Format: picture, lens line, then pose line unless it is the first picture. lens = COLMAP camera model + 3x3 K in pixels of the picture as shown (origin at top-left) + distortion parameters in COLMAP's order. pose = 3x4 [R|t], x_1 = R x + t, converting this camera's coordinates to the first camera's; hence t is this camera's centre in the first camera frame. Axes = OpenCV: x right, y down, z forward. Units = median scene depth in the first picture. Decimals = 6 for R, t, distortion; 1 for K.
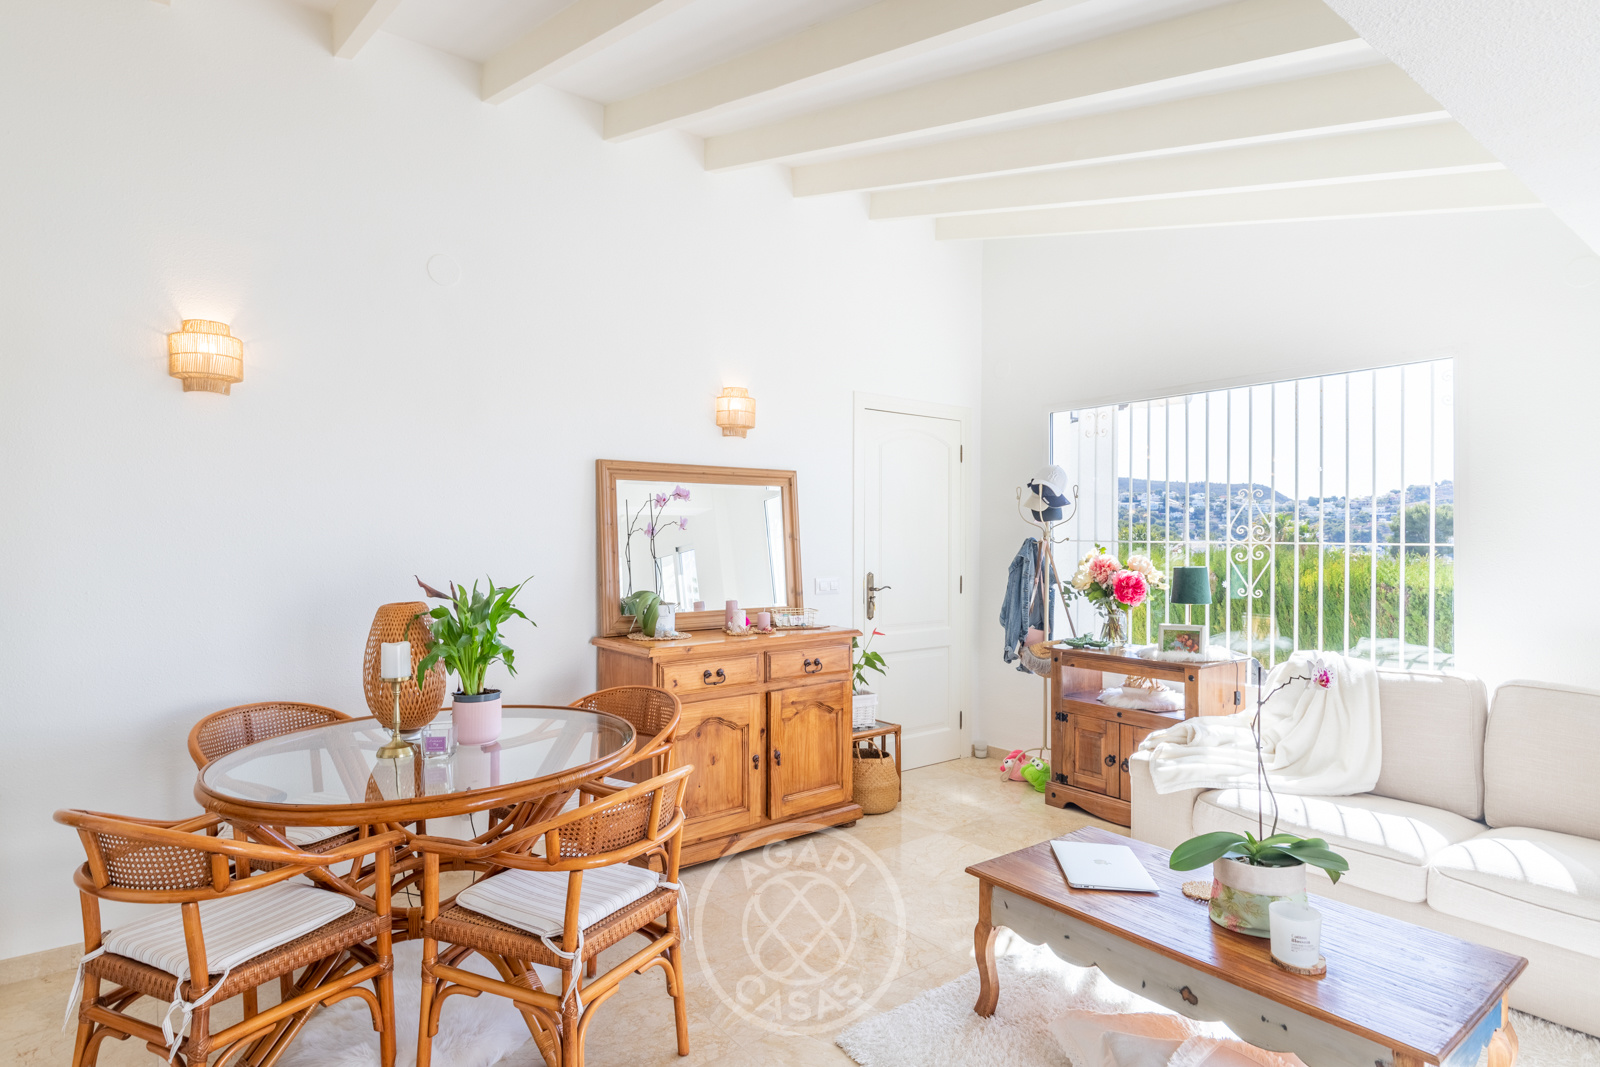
lens RADIAL K [[855.3, 0, 800.0], [0, 855.3, 533.5], [0, 0, 1]] dist [-0.001957, -0.000545]
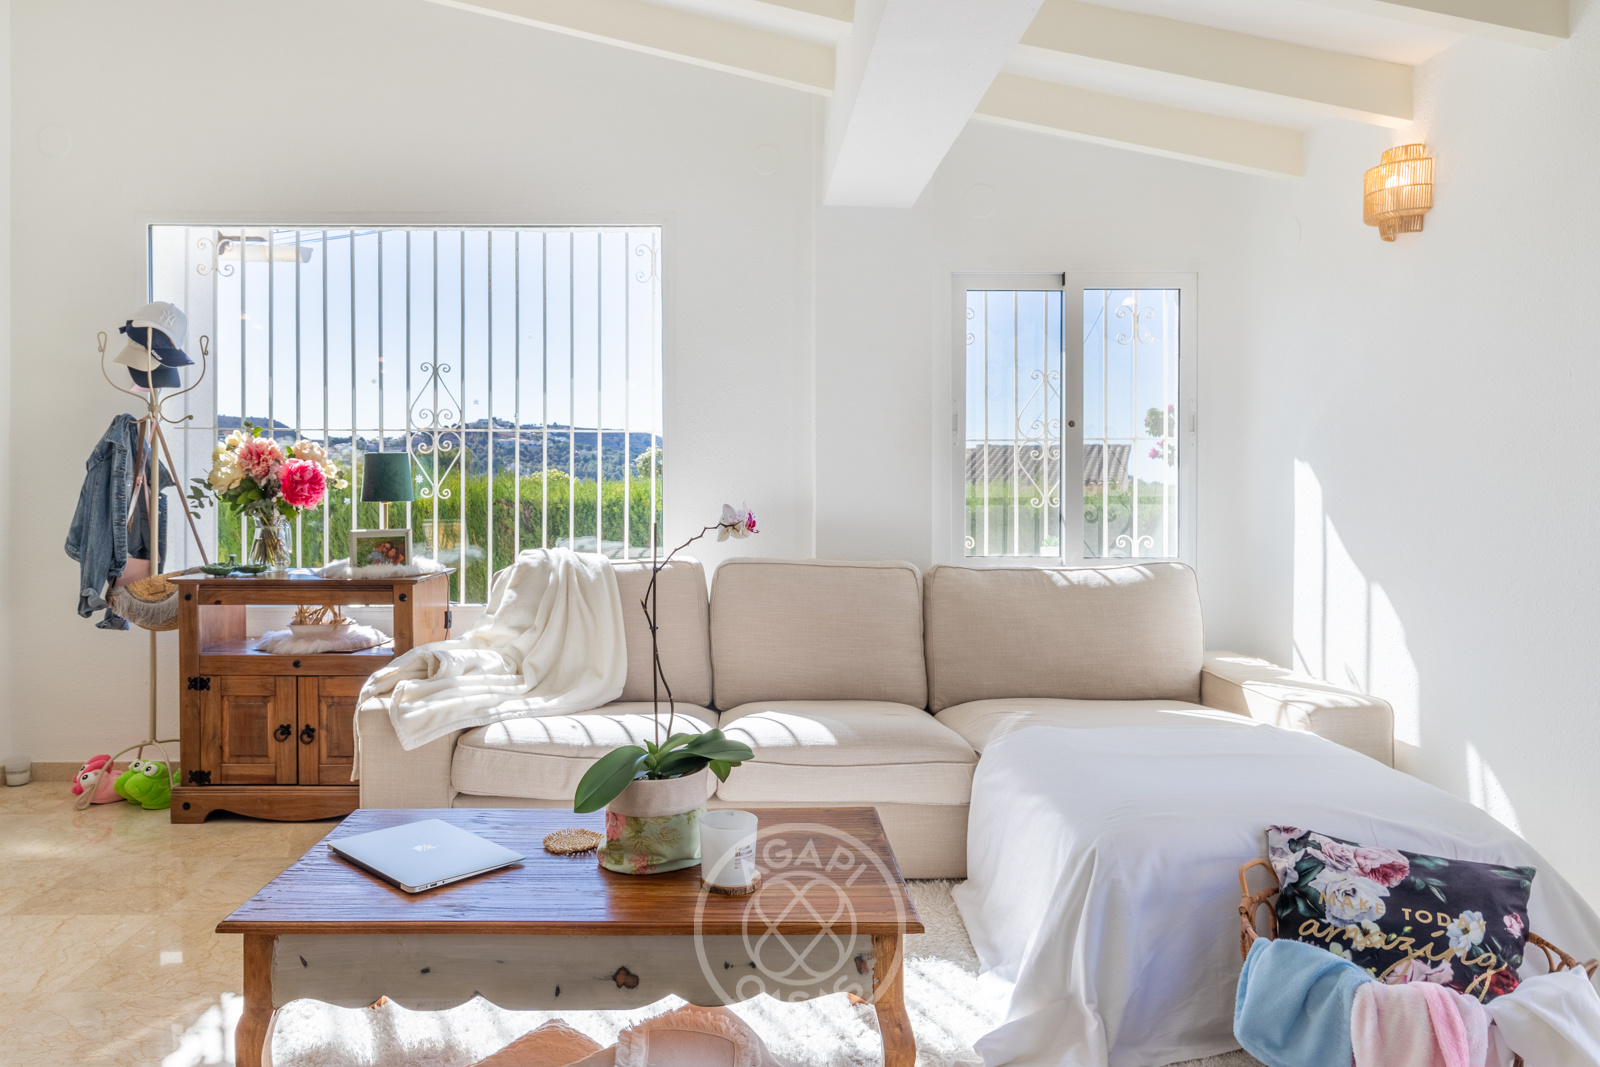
lens RADIAL K [[1066.7, 0, 799.5], [0, 1066.7, 480.3], [0, 0, 1]] dist [0.005910, 0.002456]
pose [[0.606427, -0.011047, 0.795063, -0.064029], [-0.001432, 0.999887, 0.014985, 0.047071], [-0.795138, -0.010226, 0.606342, 0.144571]]
